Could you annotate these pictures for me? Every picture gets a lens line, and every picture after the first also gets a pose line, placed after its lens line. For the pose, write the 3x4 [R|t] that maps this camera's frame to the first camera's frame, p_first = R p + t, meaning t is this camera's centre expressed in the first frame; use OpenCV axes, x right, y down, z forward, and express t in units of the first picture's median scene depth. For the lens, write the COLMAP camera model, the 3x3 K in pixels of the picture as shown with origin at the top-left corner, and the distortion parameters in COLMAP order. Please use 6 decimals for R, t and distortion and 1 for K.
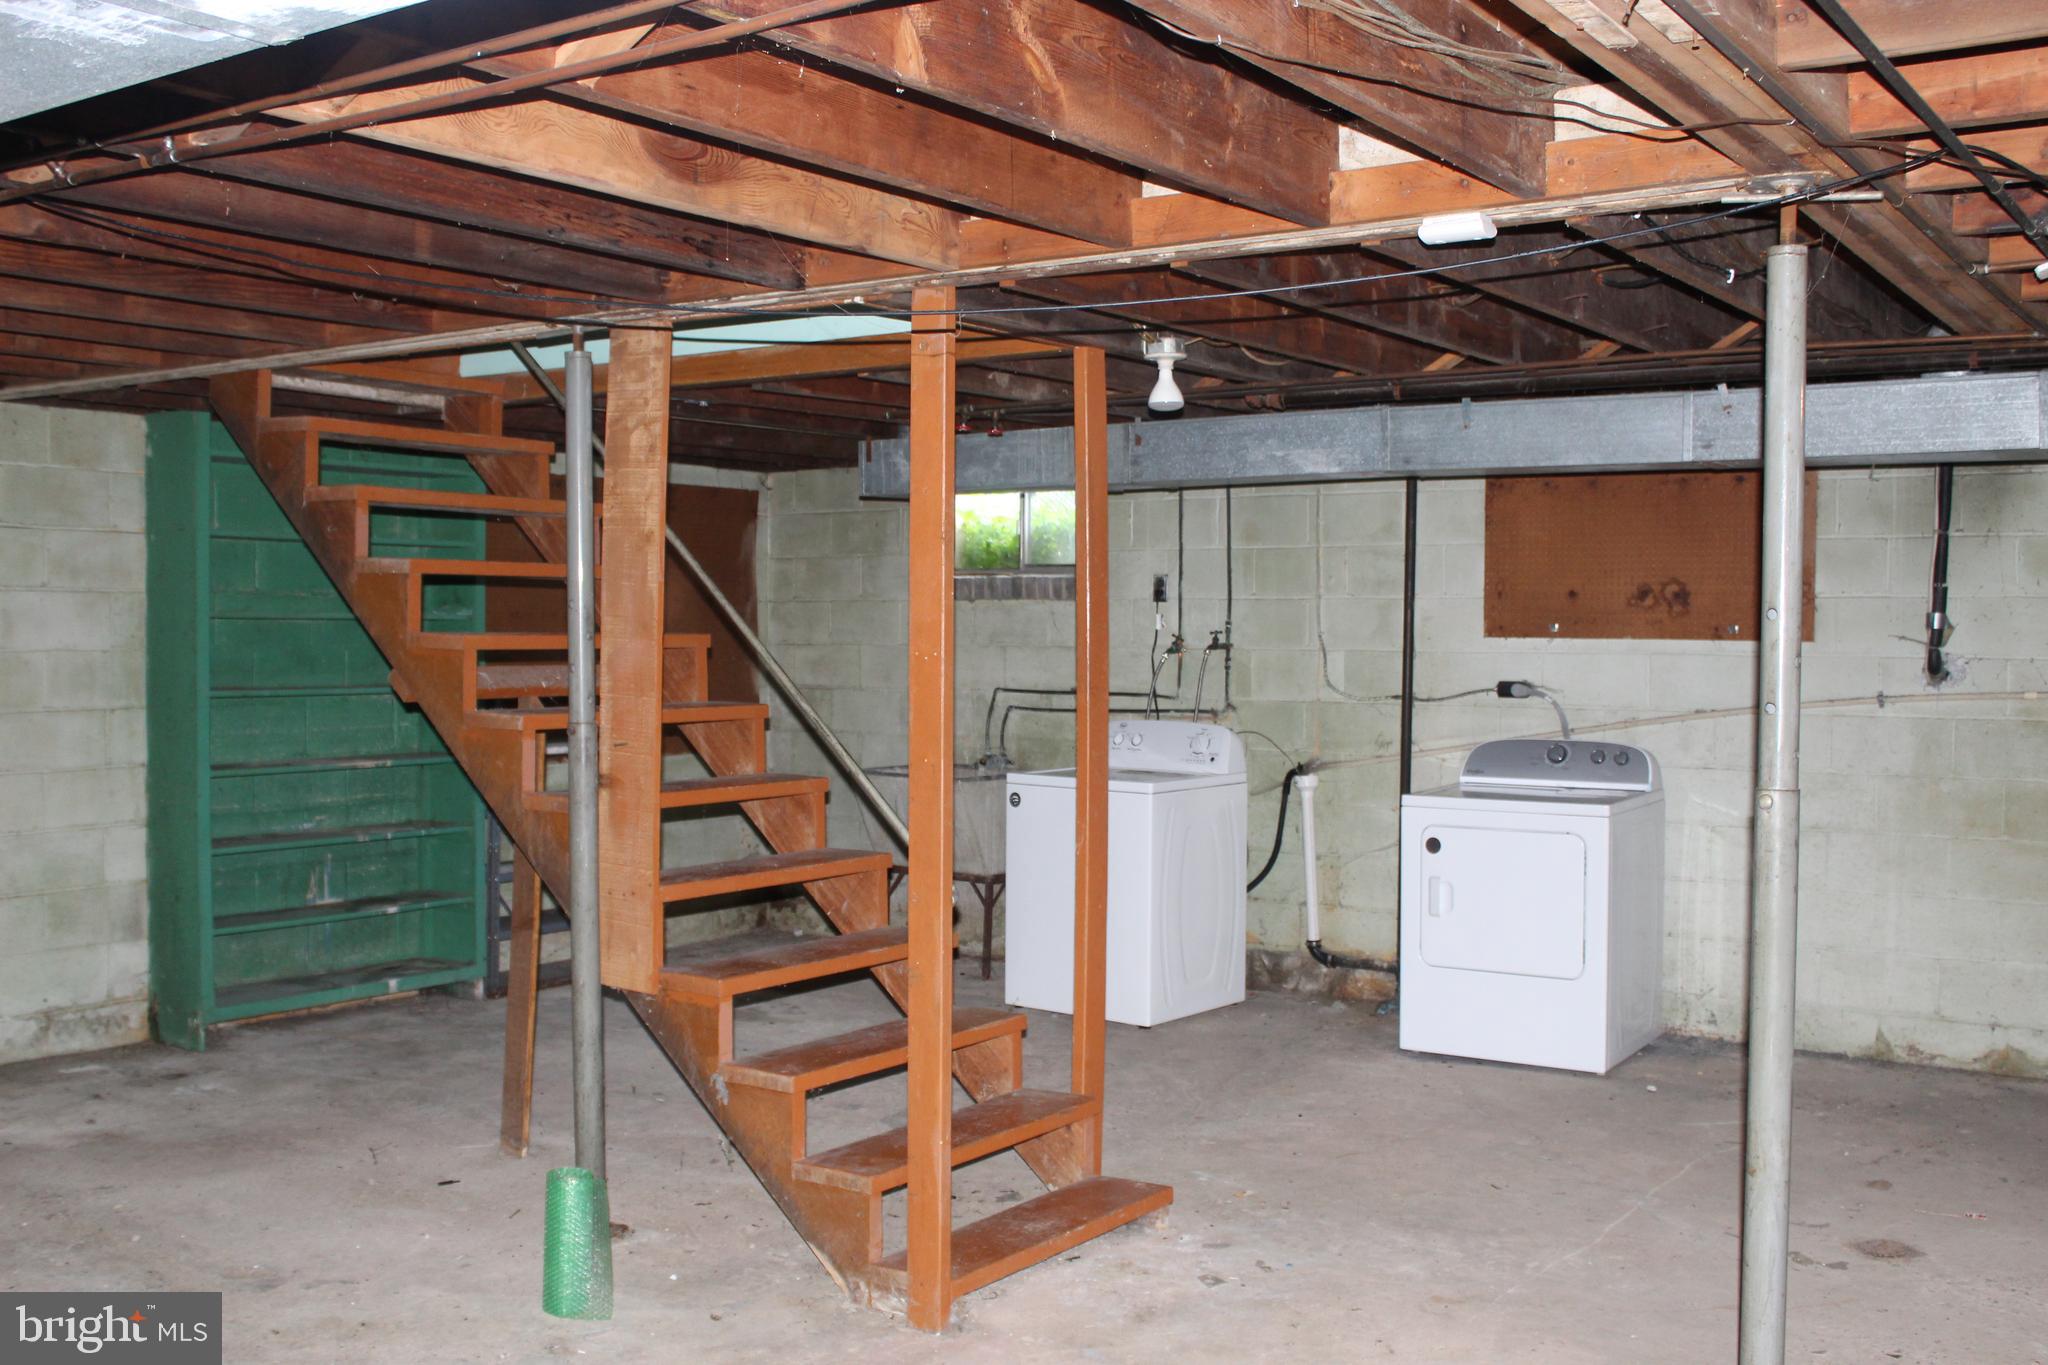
lens RADIAL K [[2085.1, 0, 1057.4], [0, 2085.1, 683.1], [0, 0, 1]] dist [-0.104791, 0.045499]
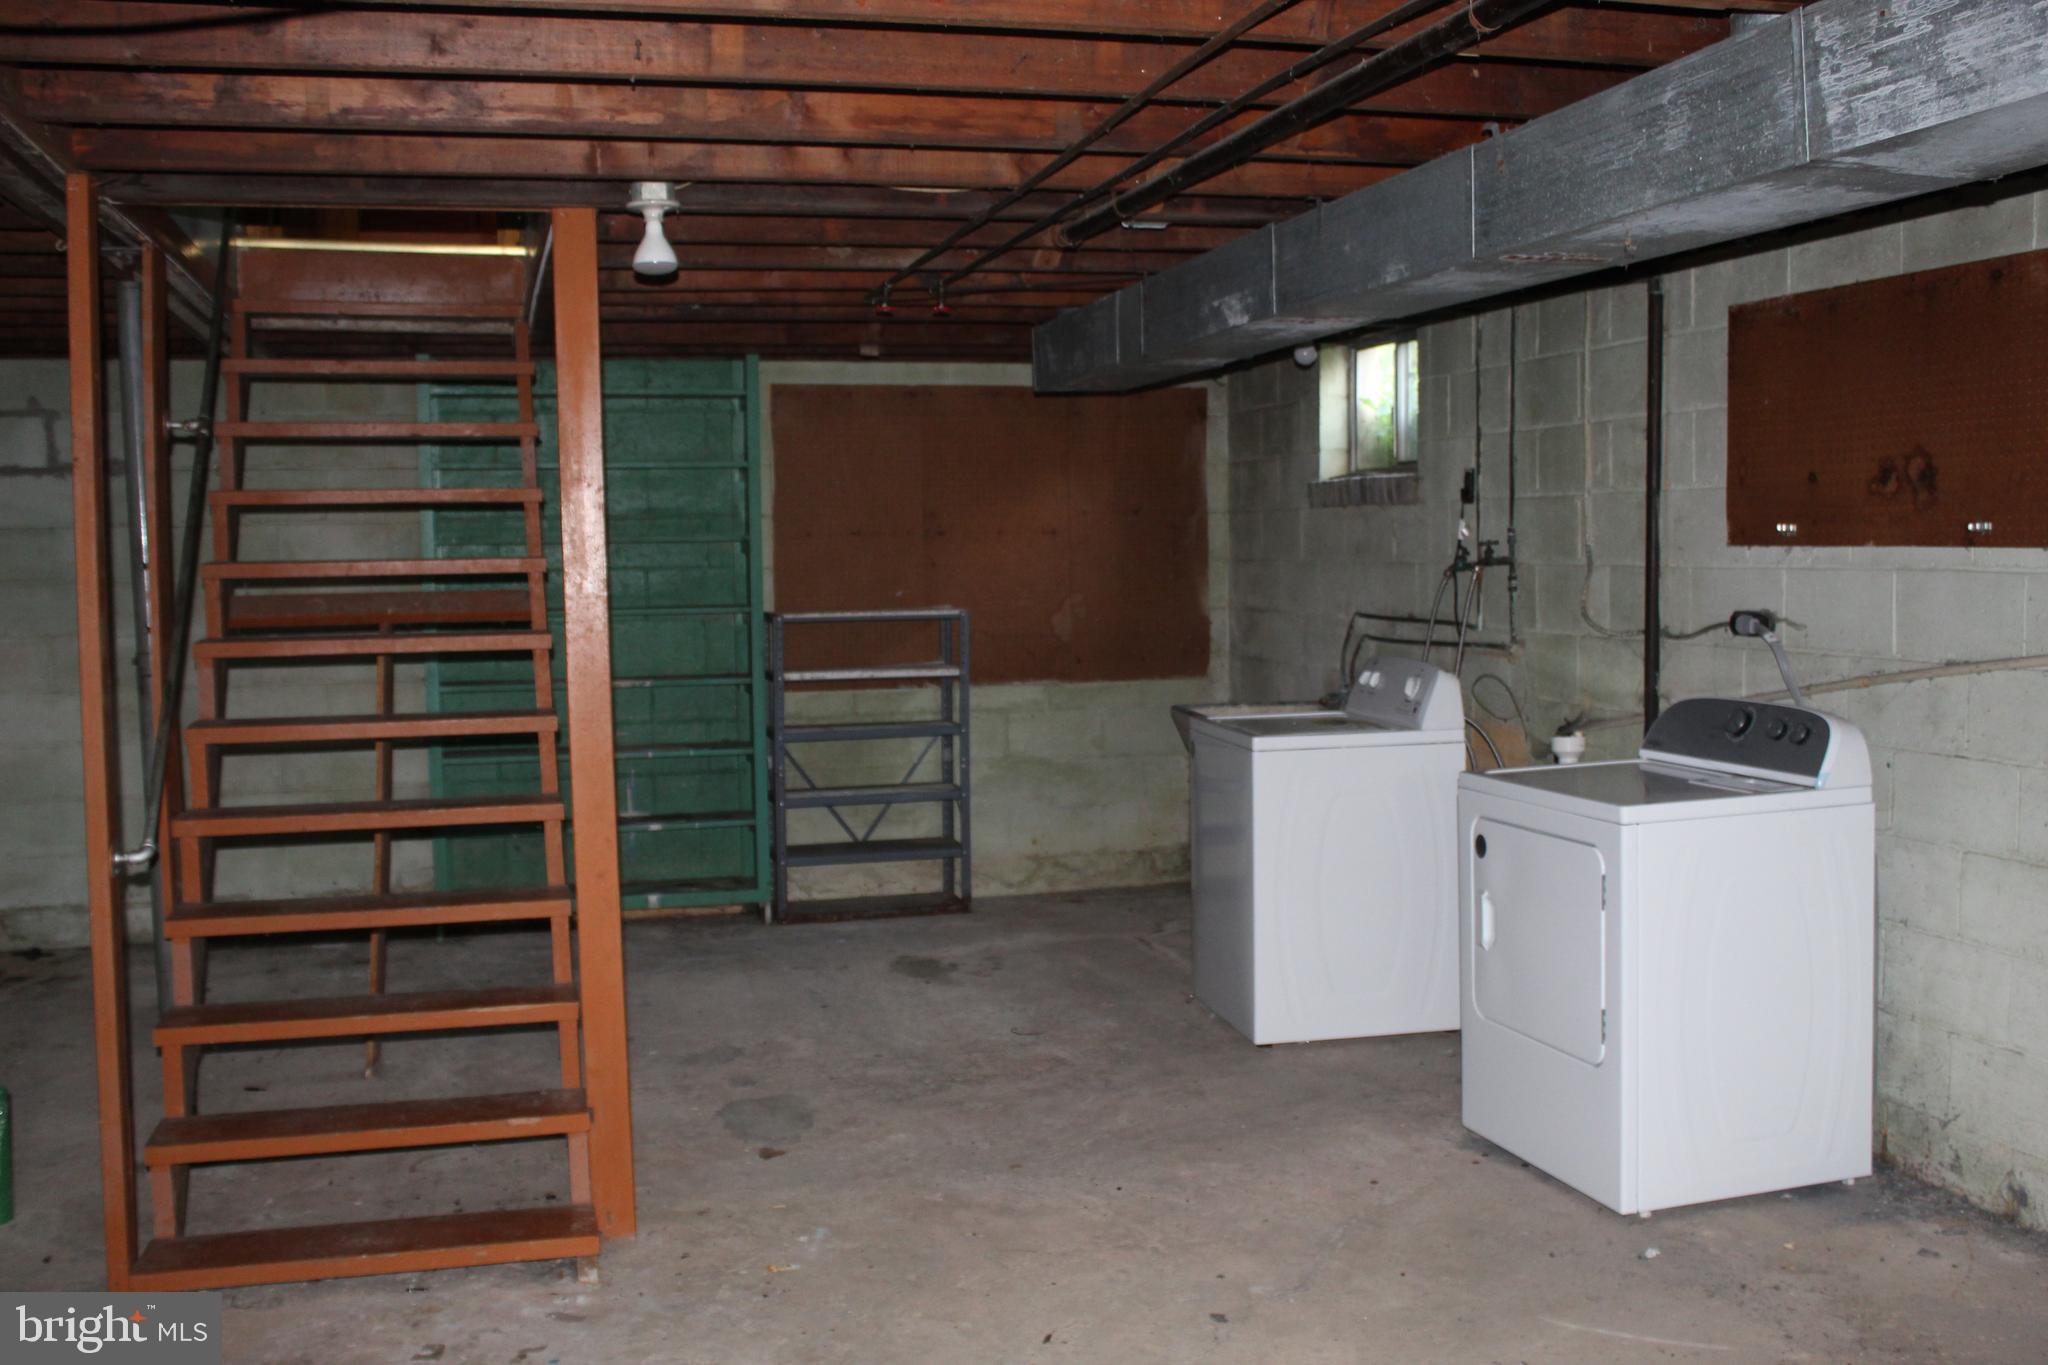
lens RADIAL K [[2085.1, 0, 1057.4], [0, 2085.1, 683.1], [0, 0, 1]] dist [-0.104791, 0.045499]
pose [[0.753031, 0.029874, -0.657306, 0.506965], [-0.001782, 0.999058, 0.043365, -0.006334], [0.657982, -0.031484, 0.752375, 0.365489]]
